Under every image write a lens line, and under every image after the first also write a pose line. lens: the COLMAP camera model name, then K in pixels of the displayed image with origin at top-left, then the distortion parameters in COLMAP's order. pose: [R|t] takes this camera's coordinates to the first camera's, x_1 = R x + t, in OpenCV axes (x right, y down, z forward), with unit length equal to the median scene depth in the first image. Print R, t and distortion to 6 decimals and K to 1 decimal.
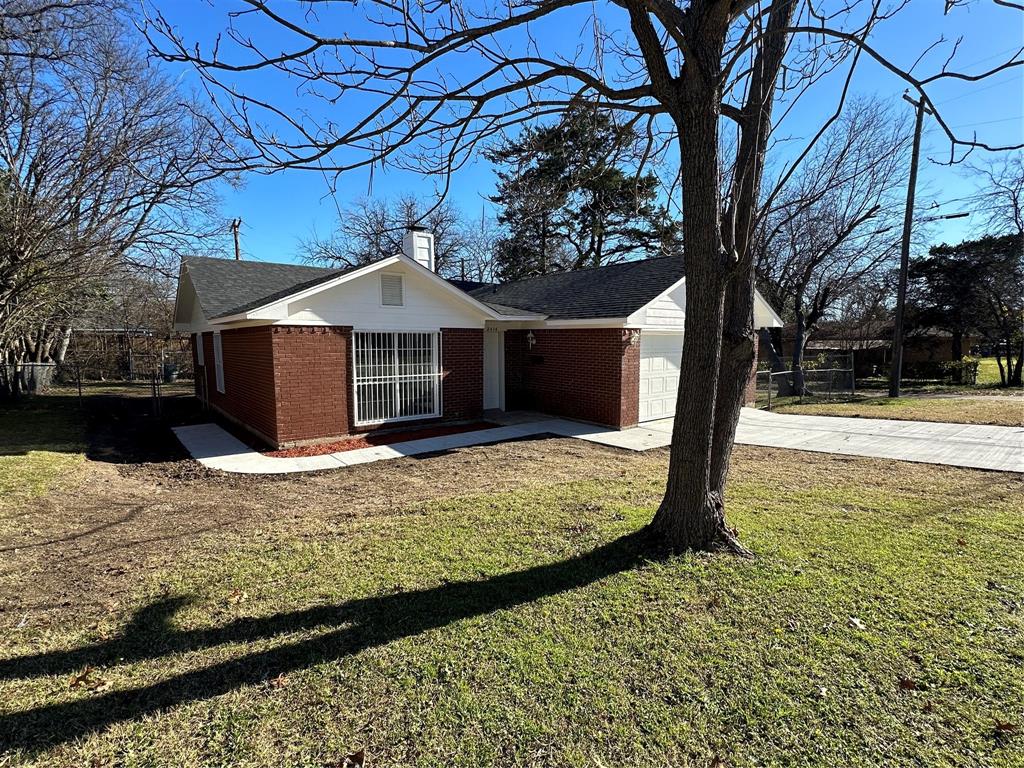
lens RADIAL K [[471.5, 0, 512.4], [0, 471.5, 382.8], [0, 0, 1]] dist [0.000757, -0.001281]
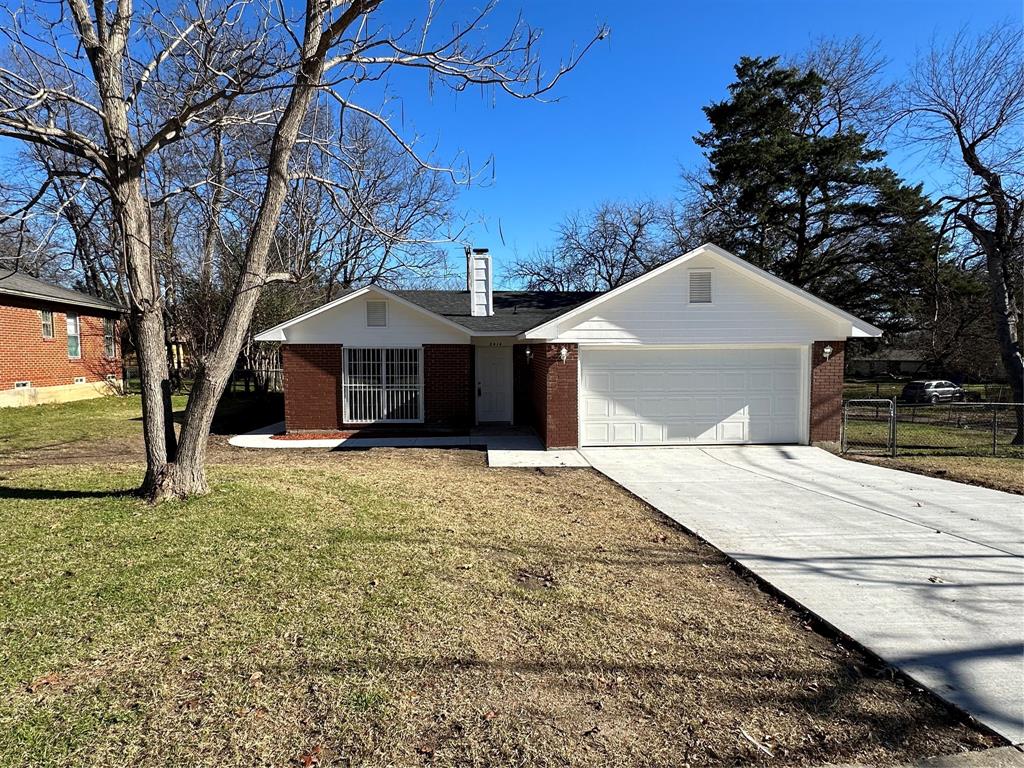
lens RADIAL K [[532.0, 0, 501.2], [0, 532.0, 370.3], [0, 0, 1]] dist [0.001824, -0.002090]
pose [[0.823322, 0.020249, -0.567213, 0.755022], [-0.050532, 0.998010, -0.037720, -0.015114], [0.565321, 0.059718, 0.822707, 0.056633]]
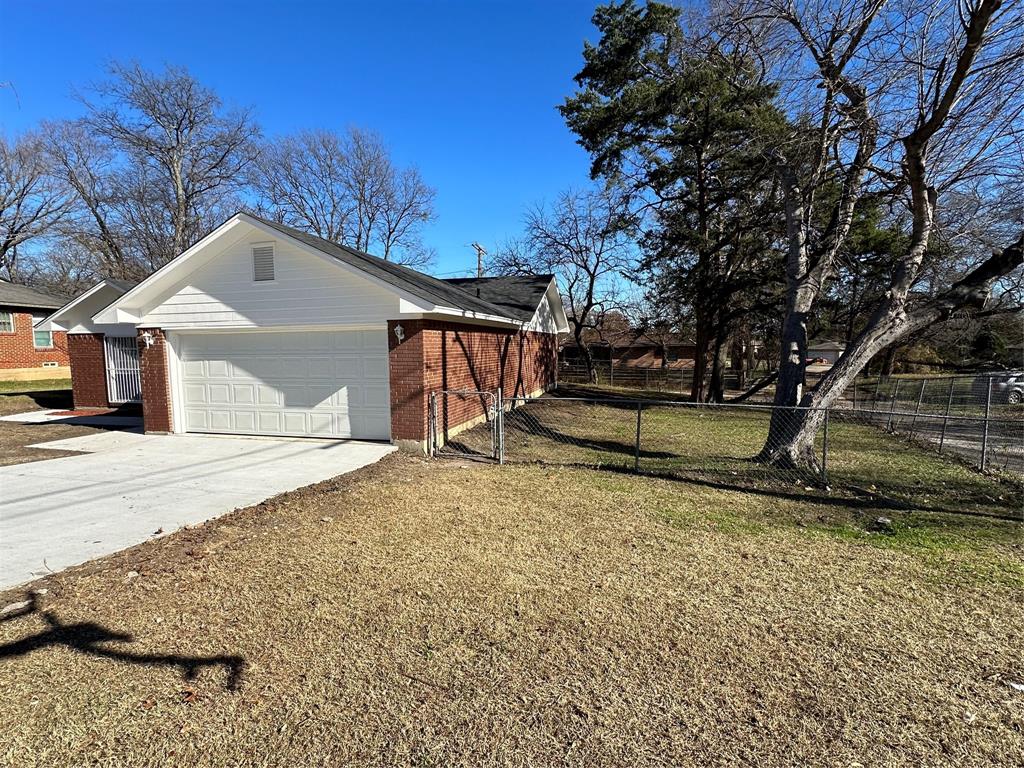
lens RADIAL K [[471.5, 0, 501.5], [0, 471.5, 375.7], [0, 0, 1]] dist [0.000757, -0.001281]
pose [[0.621900, 0.048751, -0.781578, 1.423832], [-0.060612, 0.998063, 0.014025, -0.076134], [0.780747, 0.038651, 0.623650, 0.963761]]
